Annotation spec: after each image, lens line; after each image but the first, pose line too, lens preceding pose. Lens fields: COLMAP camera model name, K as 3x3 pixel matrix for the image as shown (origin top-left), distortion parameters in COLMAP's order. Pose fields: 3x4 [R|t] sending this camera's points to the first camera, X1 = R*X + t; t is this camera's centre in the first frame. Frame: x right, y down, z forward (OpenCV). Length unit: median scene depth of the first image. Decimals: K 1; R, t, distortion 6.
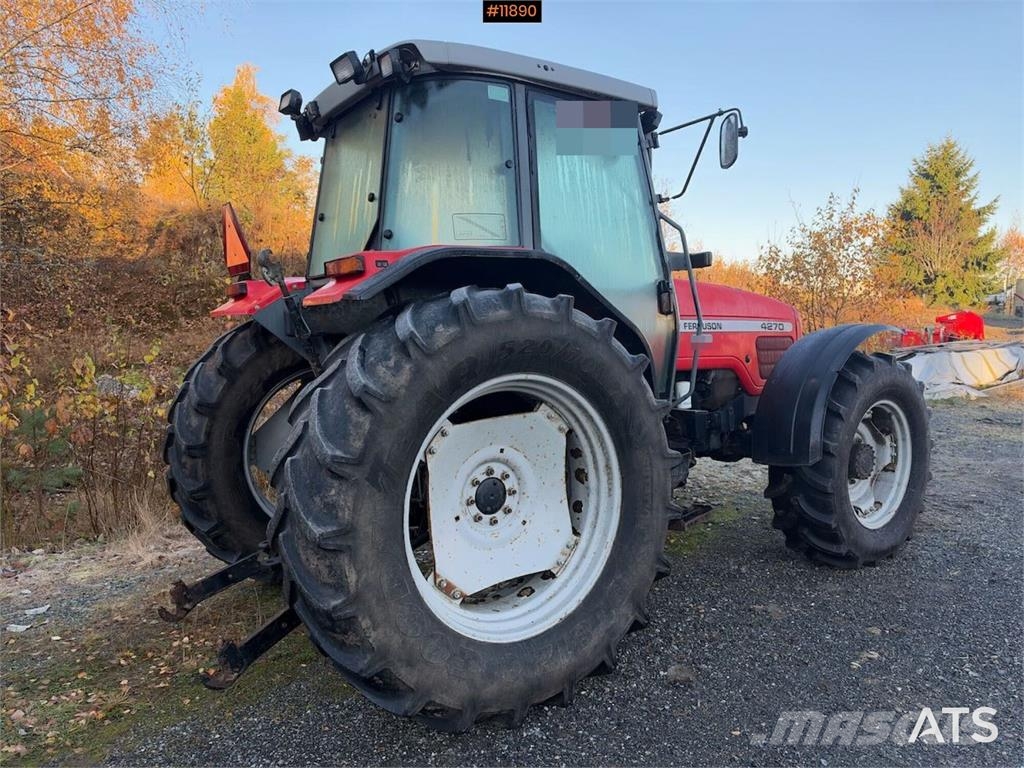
lens RADIAL K [[717.3, 0, 512.0], [0, 717.3, 384.0], [0, 0, 1]] dist [0.109241, -0.000661]
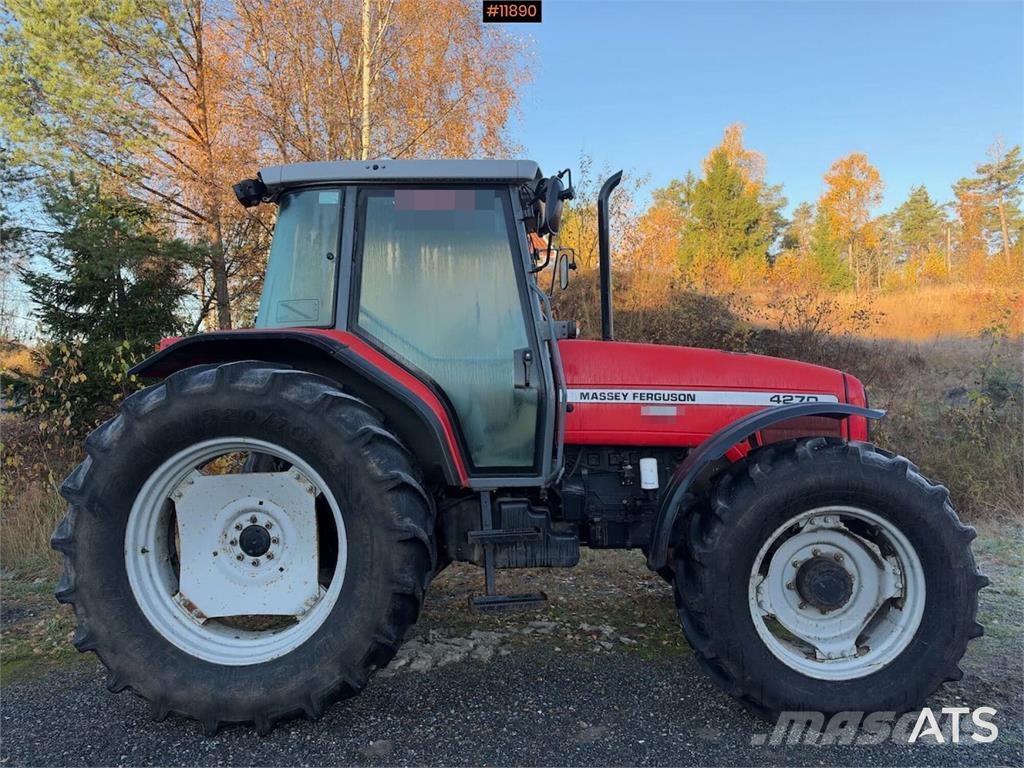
lens RADIAL K [[748.6, 0, 503.3], [0, 748.6, 385.3], [0, 0, 1]] dist [0.075388, -0.130807]
pose [[0.781571, 0.015720, -0.623618, 1.038618], [-0.059264, 0.997032, -0.049142, -0.059309], [0.620994, 0.075366, 0.780183, 0.272868]]
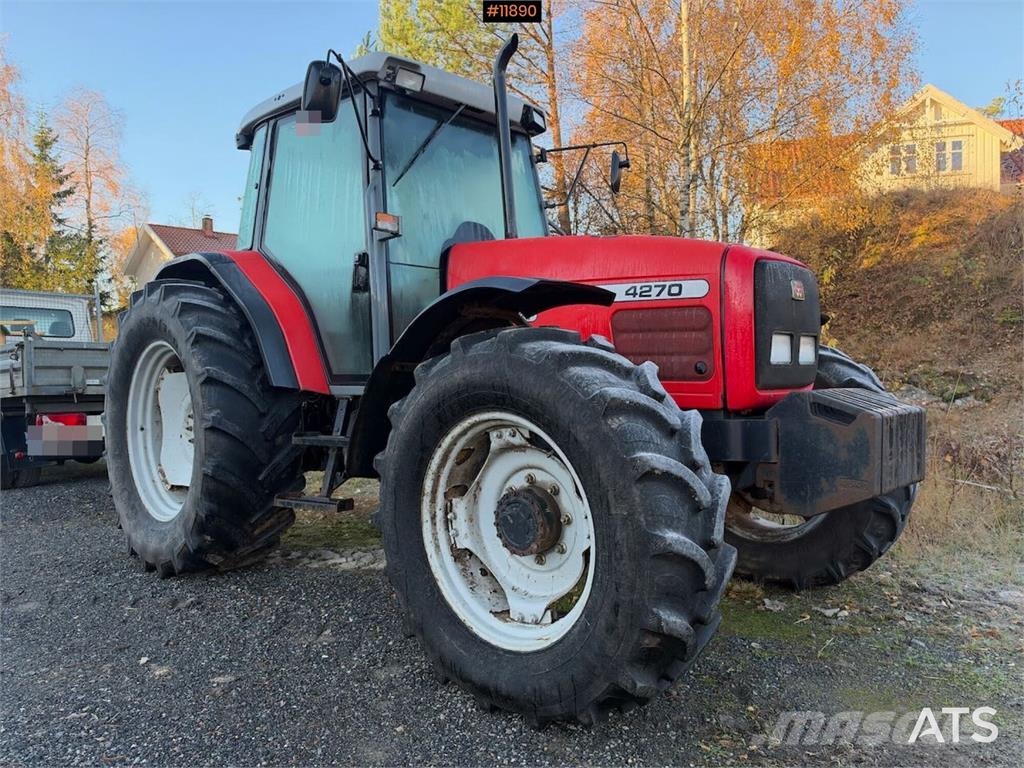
lens RADIAL K [[748.6, 0, 503.3], [0, 748.6, 385.3], [0, 0, 1]] dist [0.075388, -0.130807]
pose [[0.167169, 0.038362, -0.985182, 1.542462], [-0.078835, 0.996563, 0.025429, -0.017530], [0.982771, 0.073416, 0.169619, 1.323681]]
